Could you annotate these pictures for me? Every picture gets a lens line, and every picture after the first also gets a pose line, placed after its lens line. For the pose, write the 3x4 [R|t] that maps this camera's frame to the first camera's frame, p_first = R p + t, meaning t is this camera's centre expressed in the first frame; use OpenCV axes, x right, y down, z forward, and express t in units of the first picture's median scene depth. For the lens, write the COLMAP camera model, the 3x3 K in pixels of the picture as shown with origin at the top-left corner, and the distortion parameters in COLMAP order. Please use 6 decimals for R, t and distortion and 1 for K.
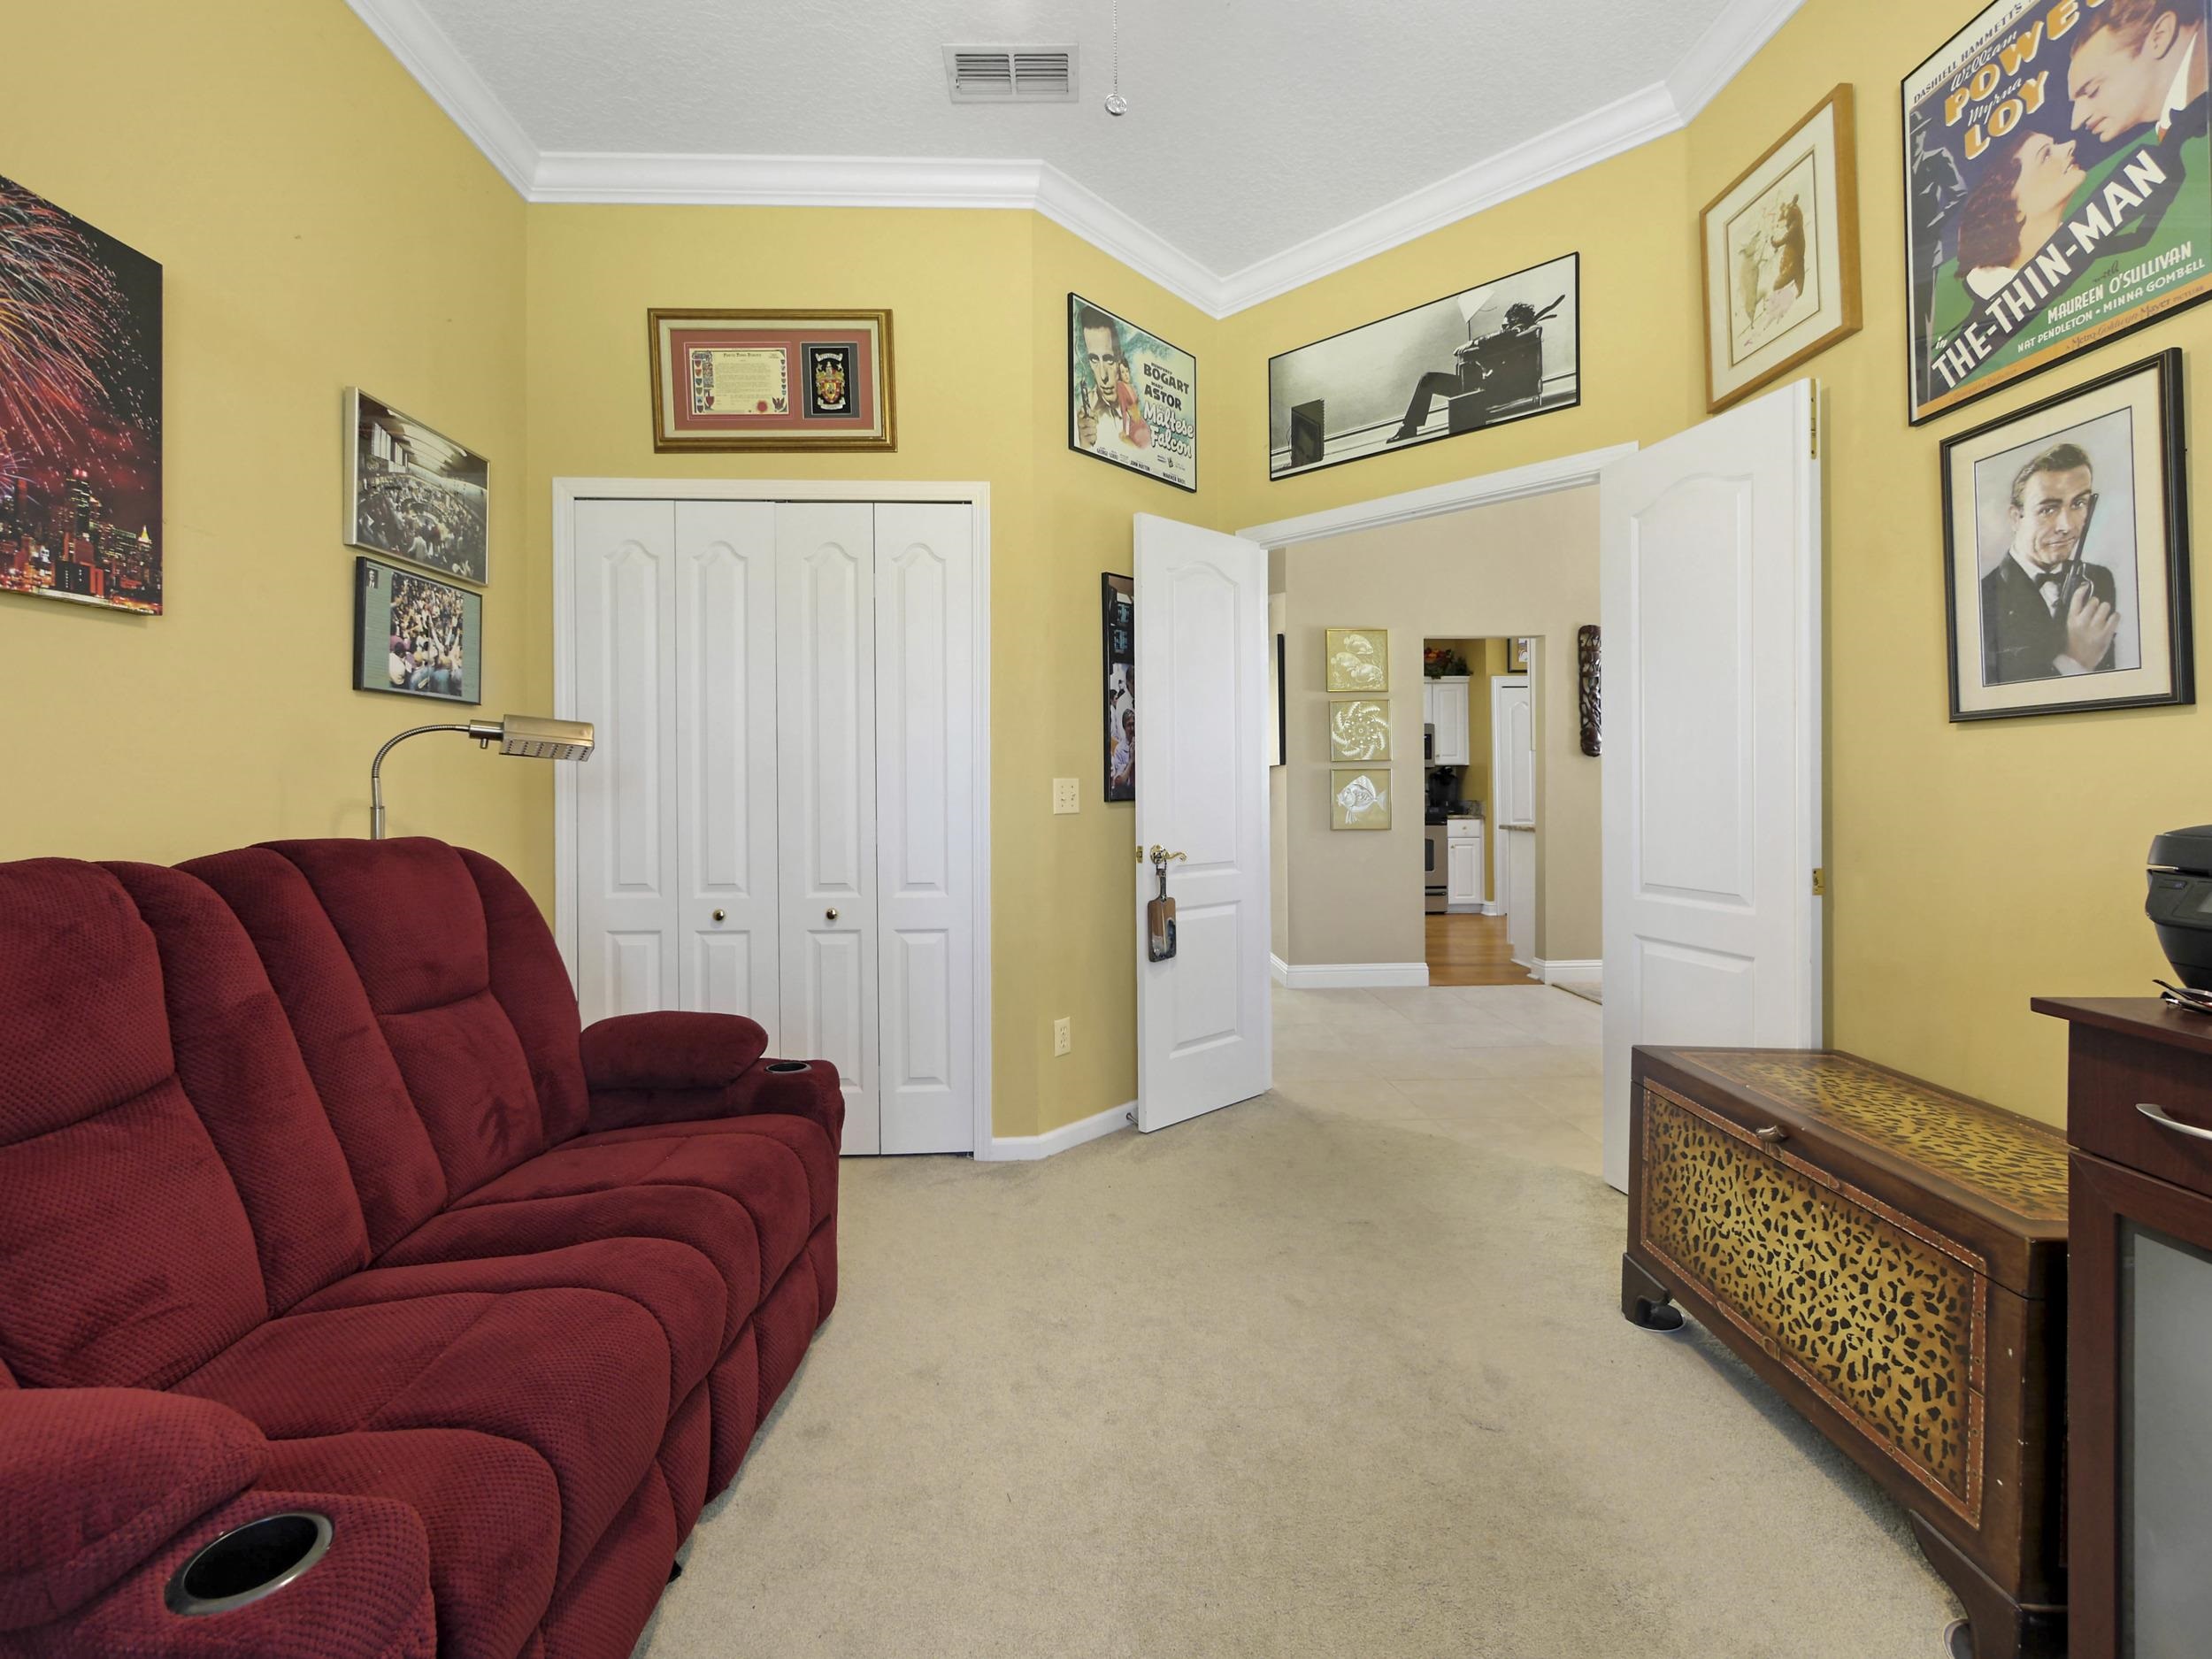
lens RADIAL K [[914.2, 0, 1113.2], [0, 914.2, 785.9], [0, 0, 1]] dist [-0.002839, -0.001686]
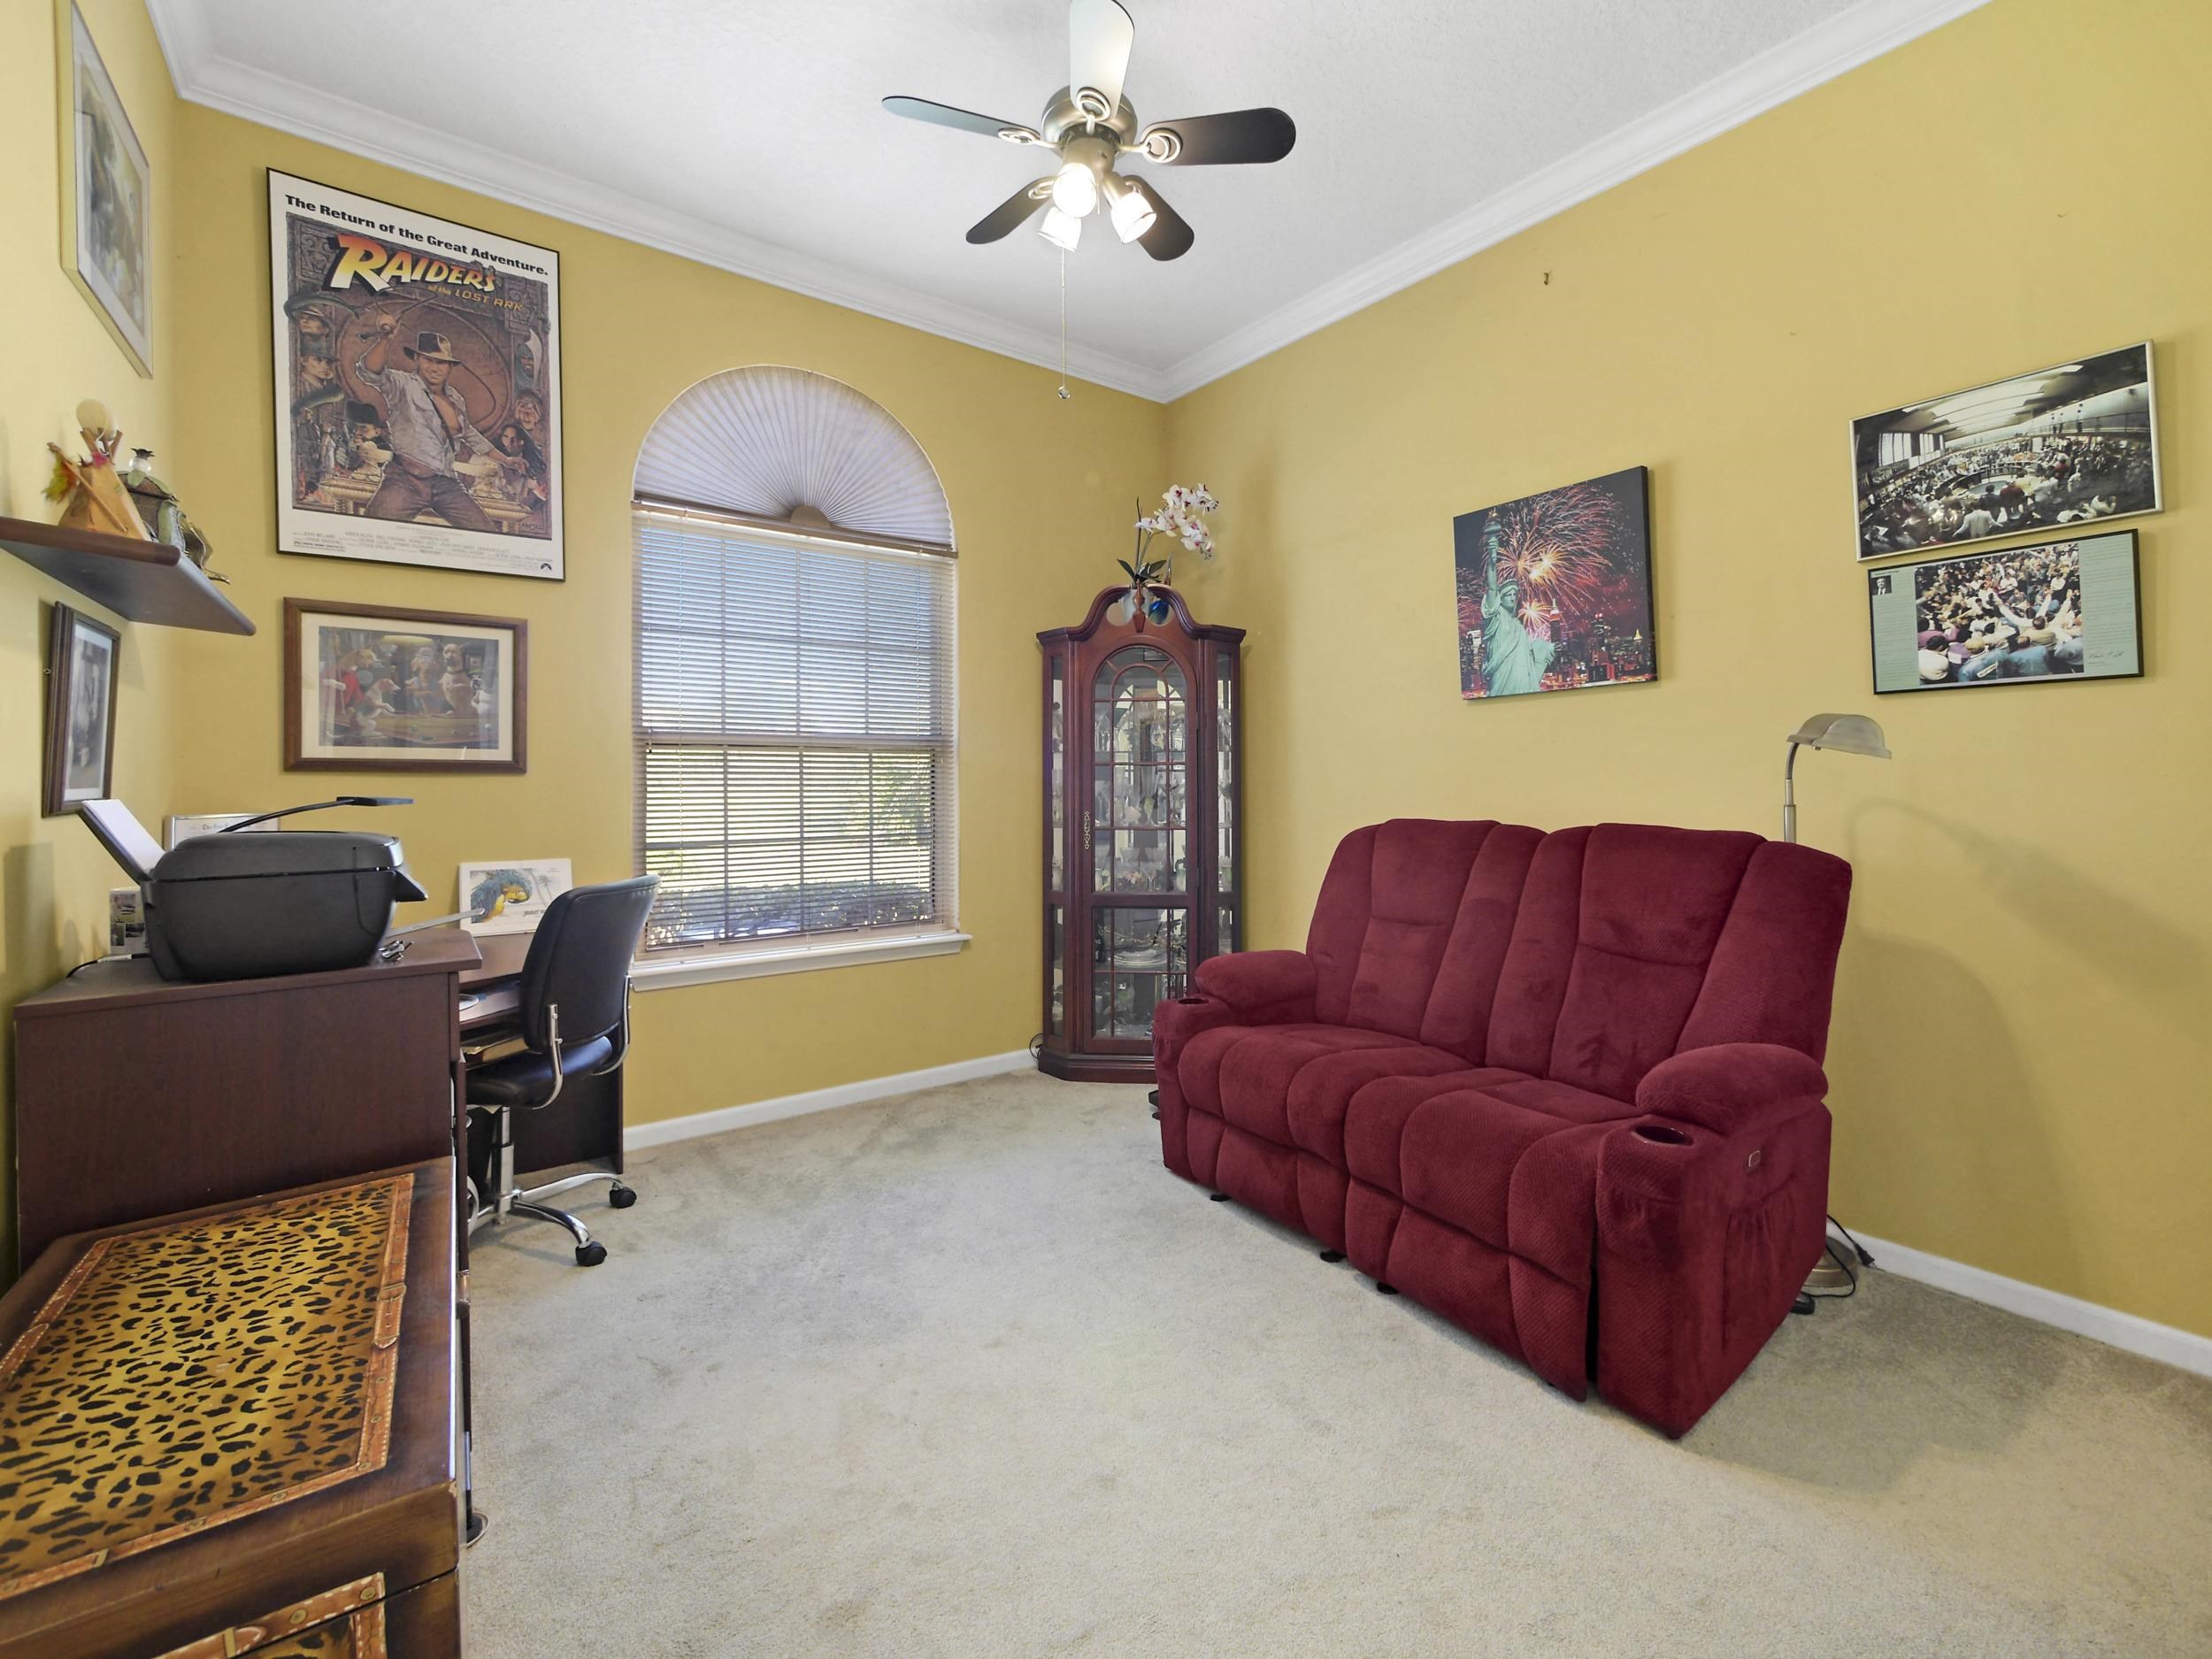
lens RADIAL K [[914.2, 0, 1117.8], [0, 914.2, 779.1], [0, 0, 1]] dist [-0.002839, -0.001686]
pose [[-0.811348, 0.007740, -0.584512, 0.468924], [0.012248, 0.999918, -0.003760, -0.012999], [0.584435, -0.010210, -0.811376, 1.240242]]
